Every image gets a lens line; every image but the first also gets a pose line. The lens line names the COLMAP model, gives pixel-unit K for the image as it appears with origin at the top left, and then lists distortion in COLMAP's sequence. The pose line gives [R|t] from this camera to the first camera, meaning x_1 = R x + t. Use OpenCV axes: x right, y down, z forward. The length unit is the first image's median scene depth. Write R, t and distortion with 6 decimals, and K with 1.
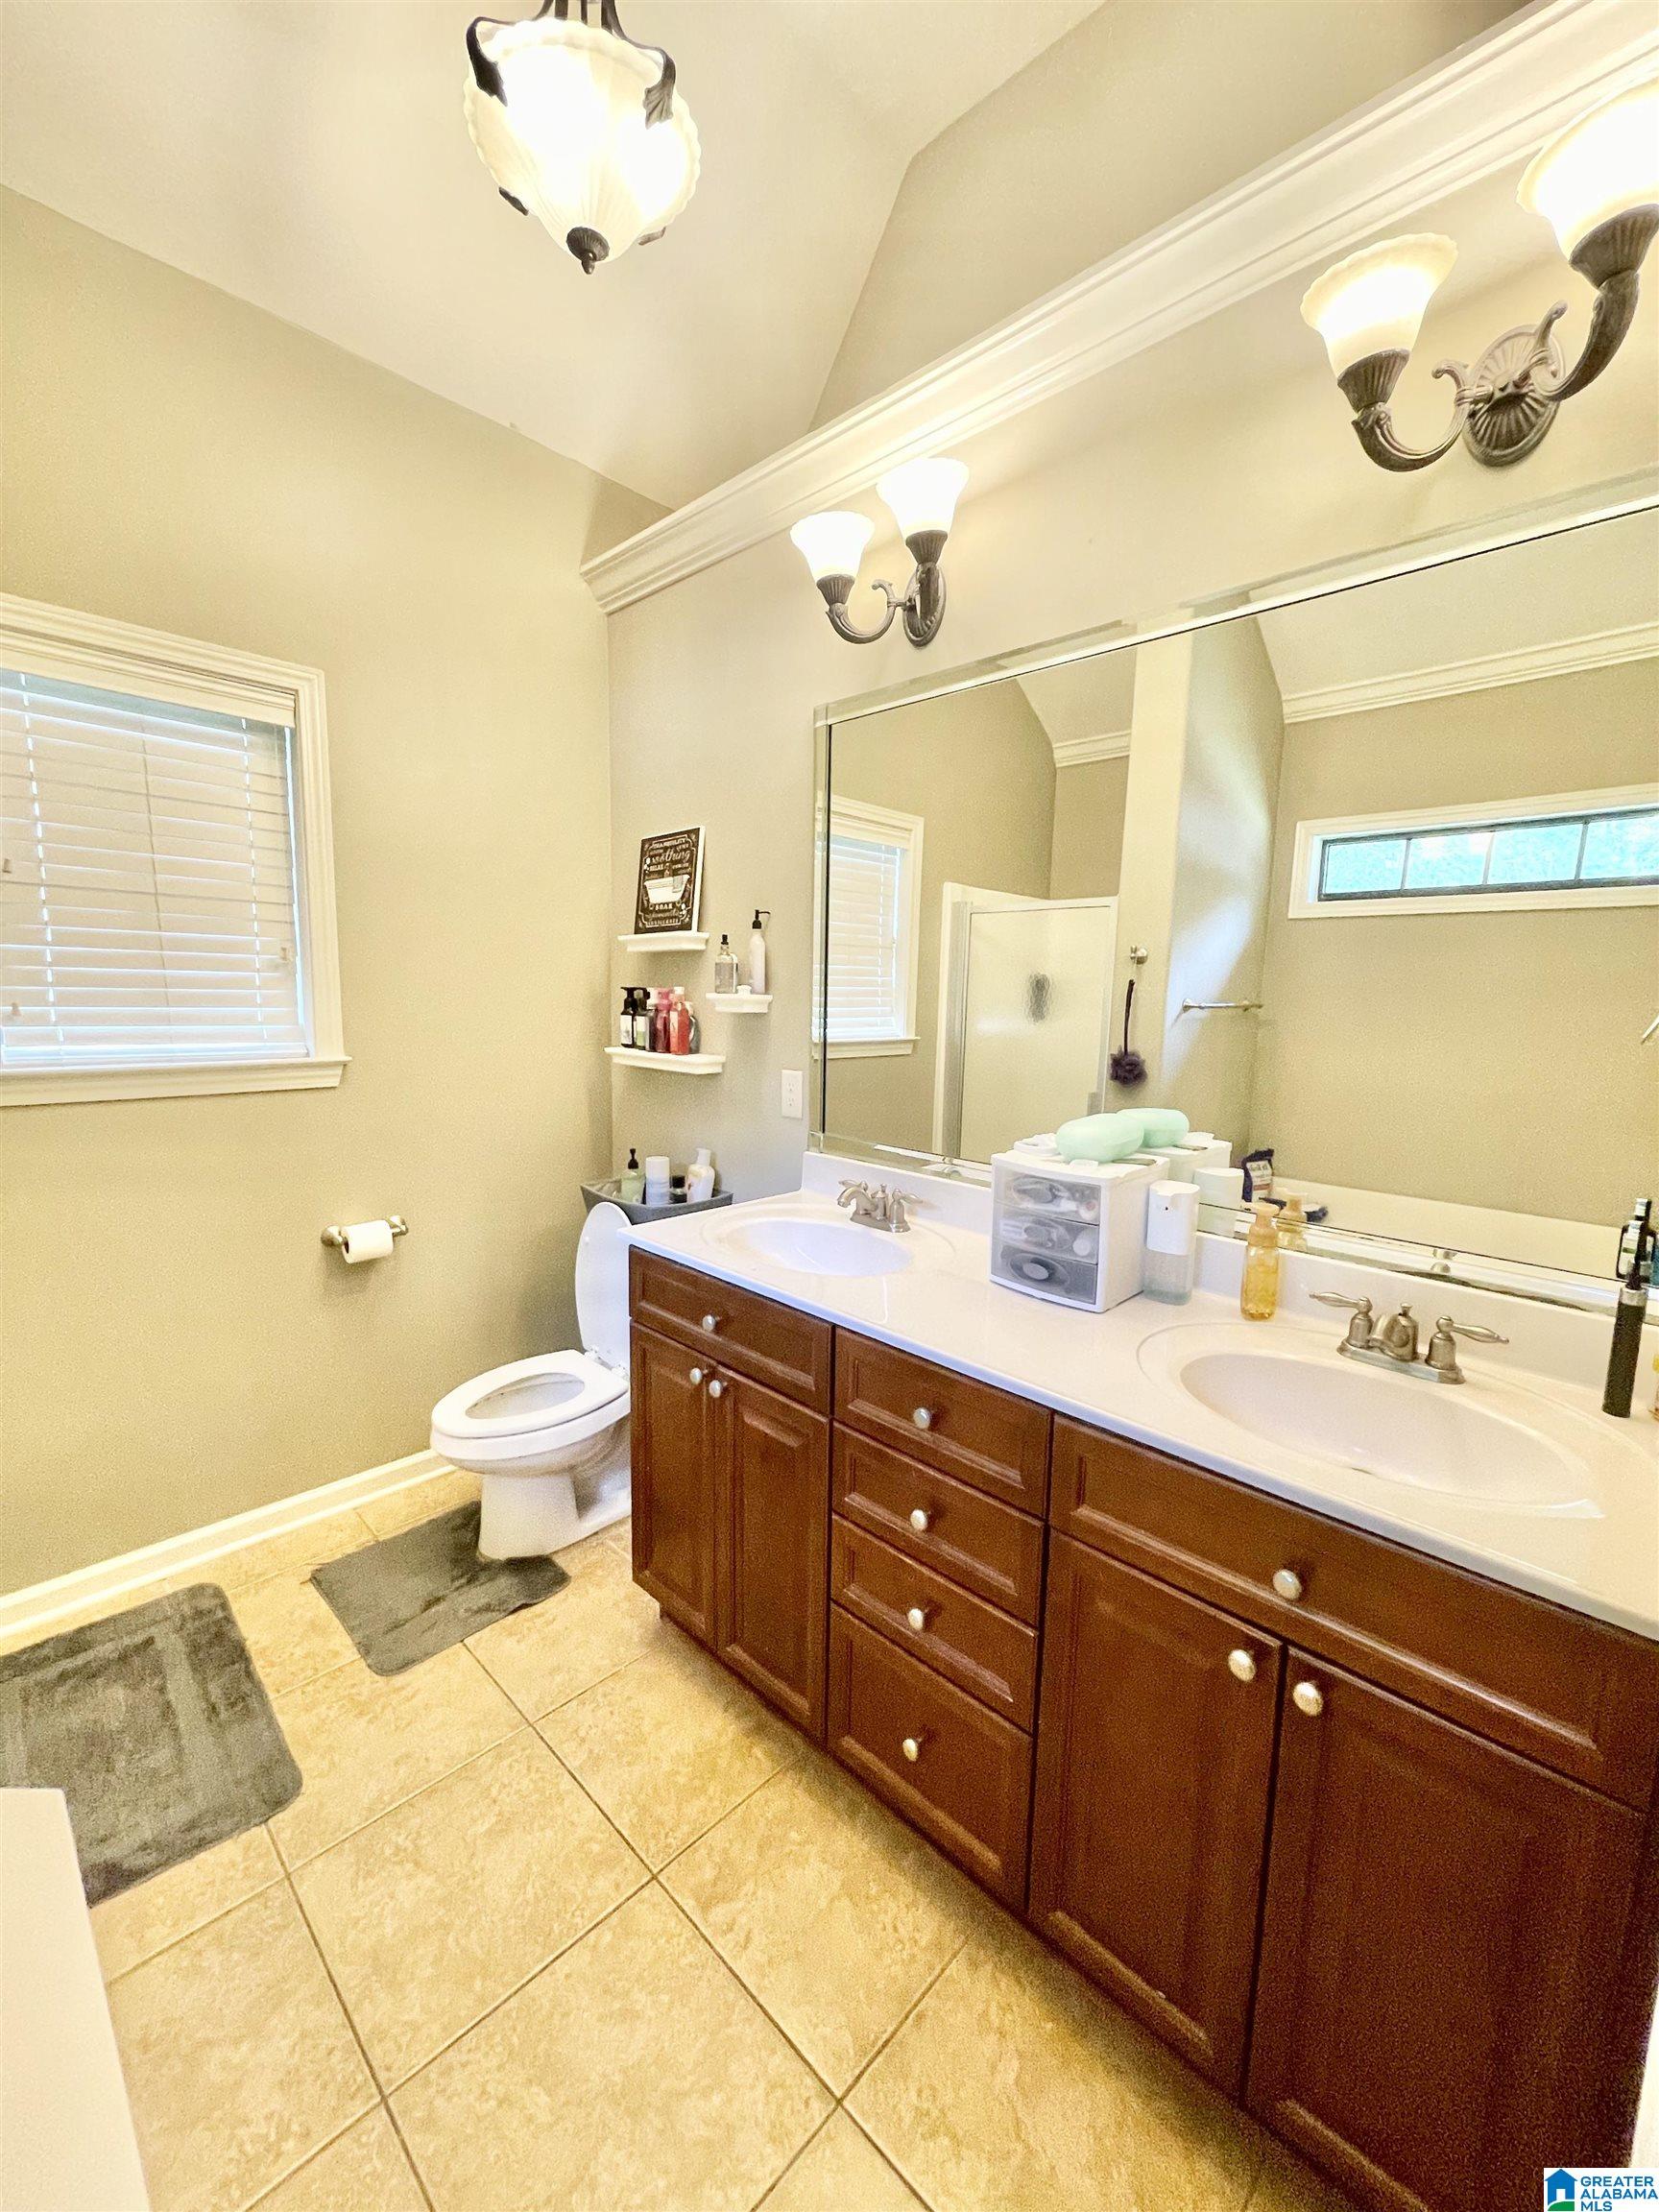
lens RADIAL K [[887.8, 0, 832.7], [0, 887.8, 1105.2], [0, 0, 1]] dist [0.002435, -0.003965]
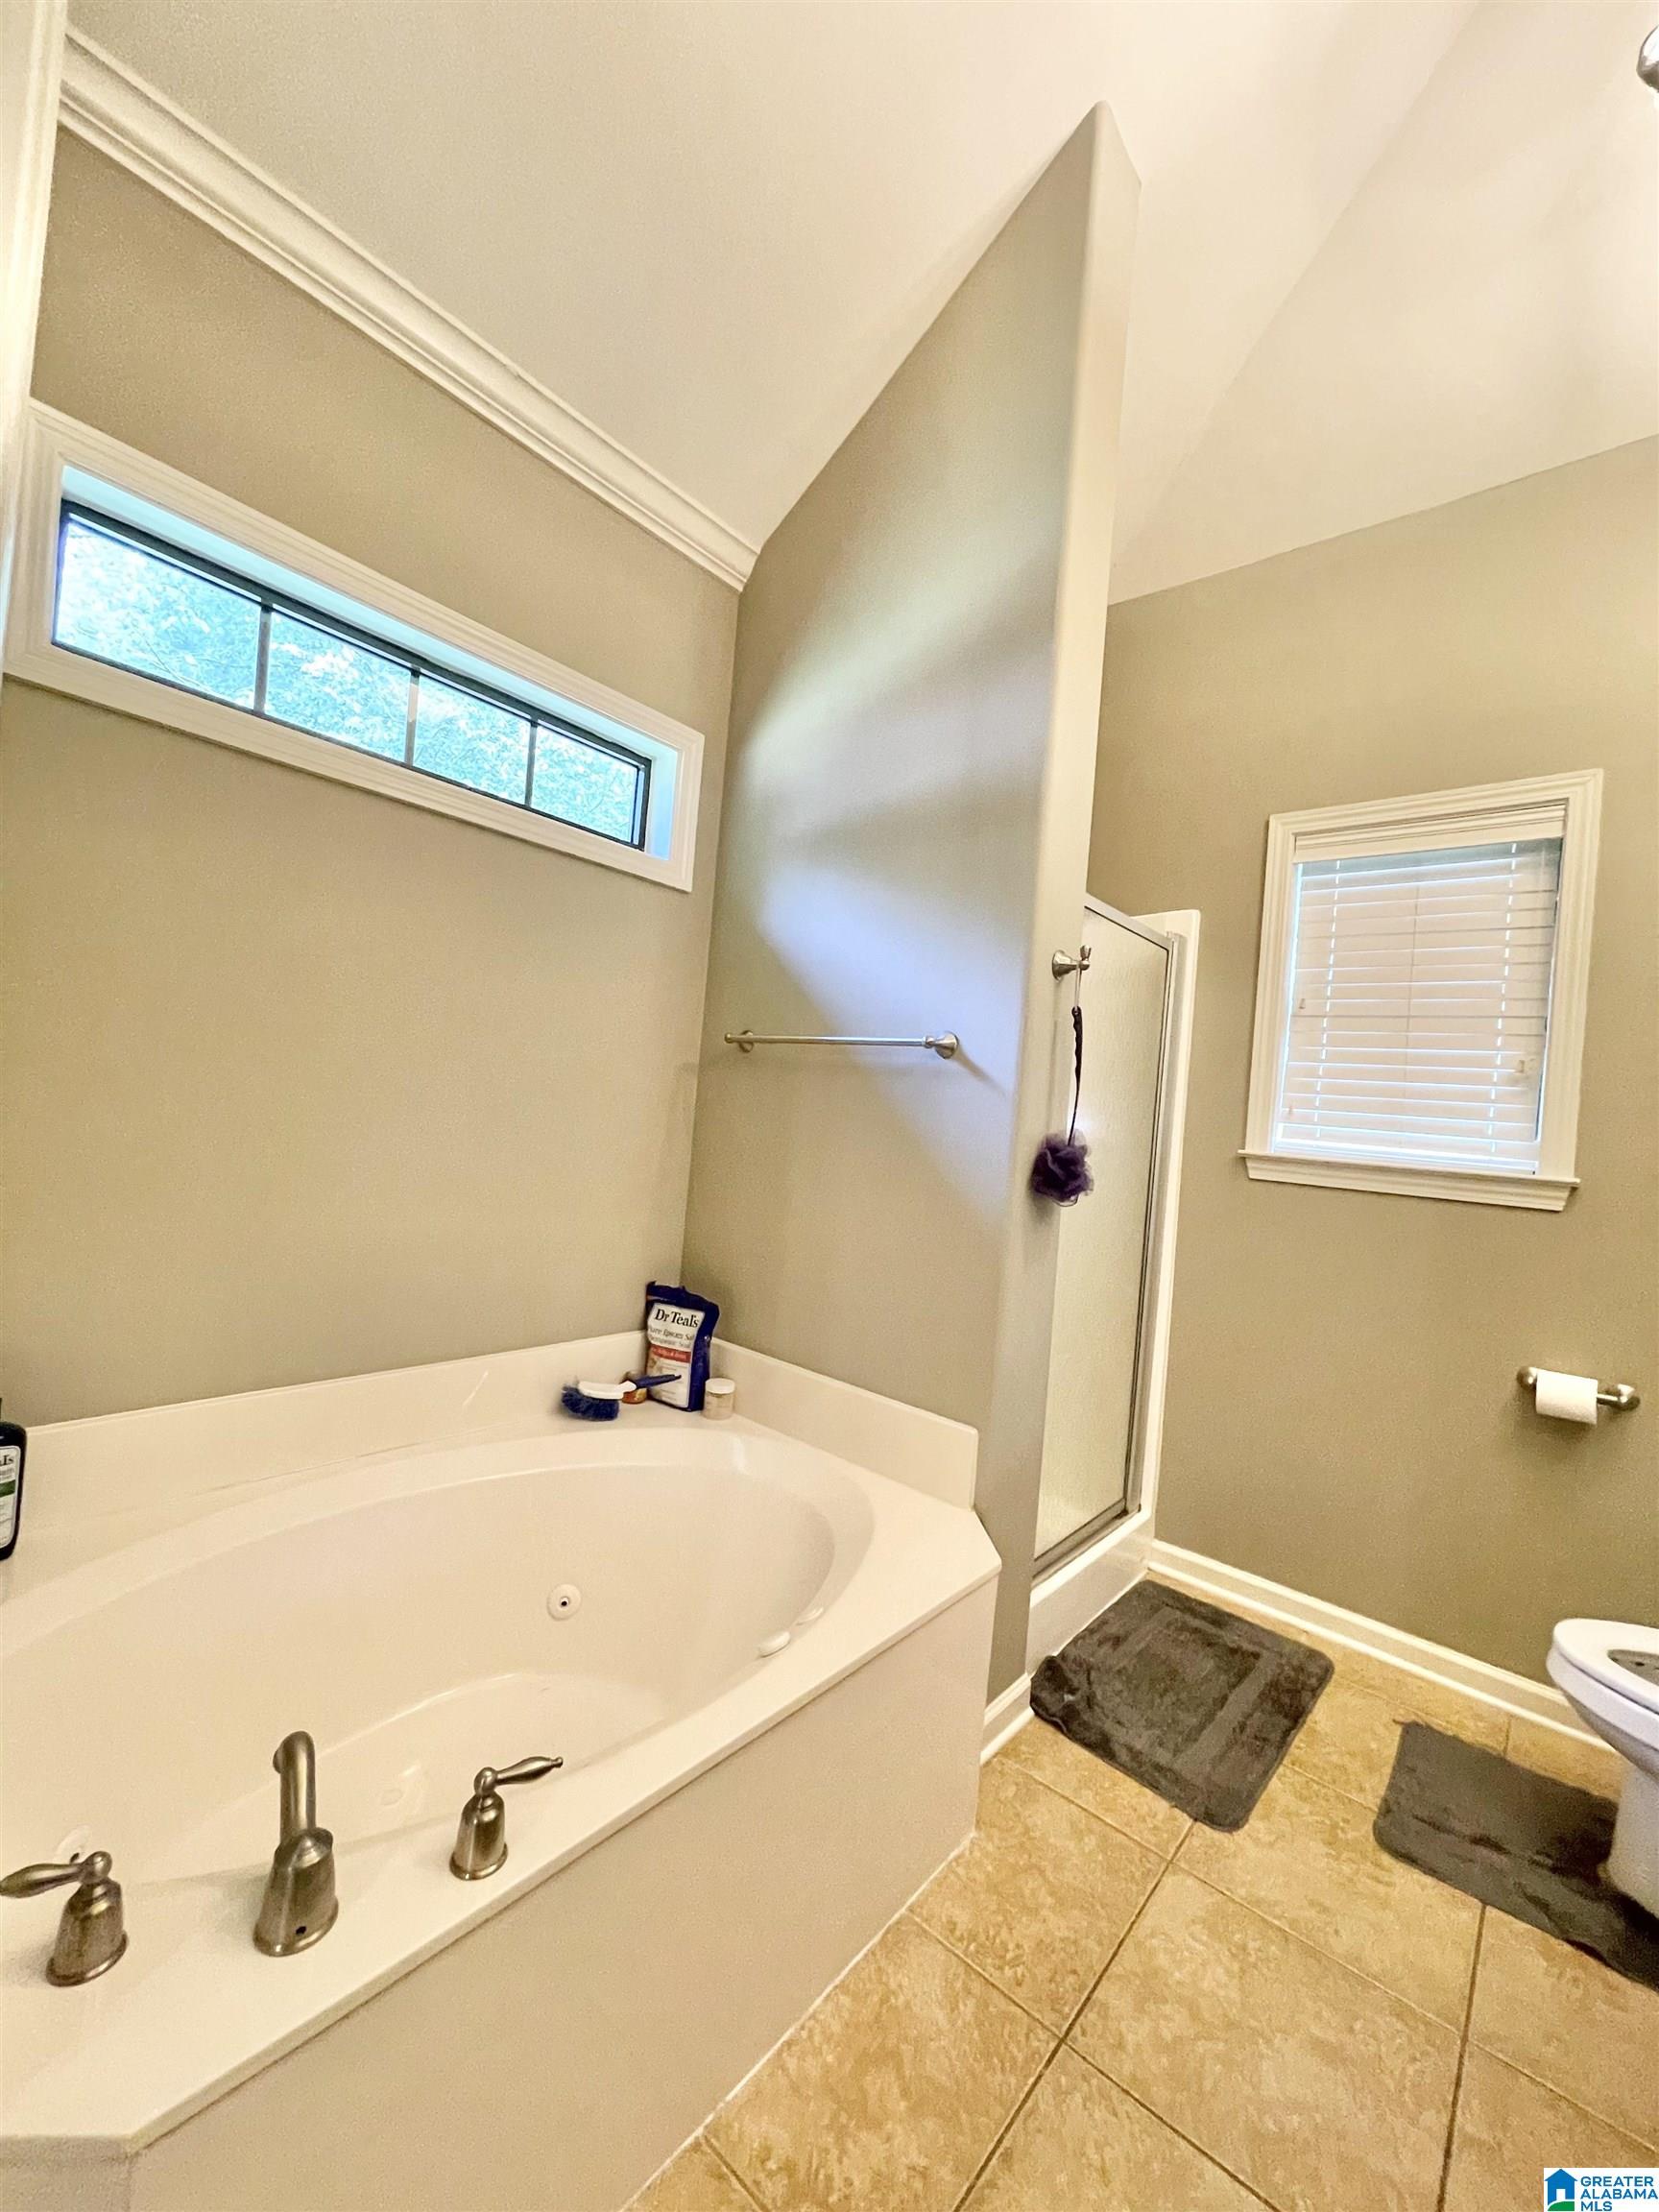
lens RADIAL K [[887.8, 0, 832.7], [0, 887.8, 1105.2], [0, 0, 1]] dist [0.002435, -0.003965]
pose [[0.061760, -0.022315, -0.997842, 0.342083], [-0.214854, 0.976014, -0.035125, 0.075200], [0.974691, 0.216560, 0.055484, 0.259439]]
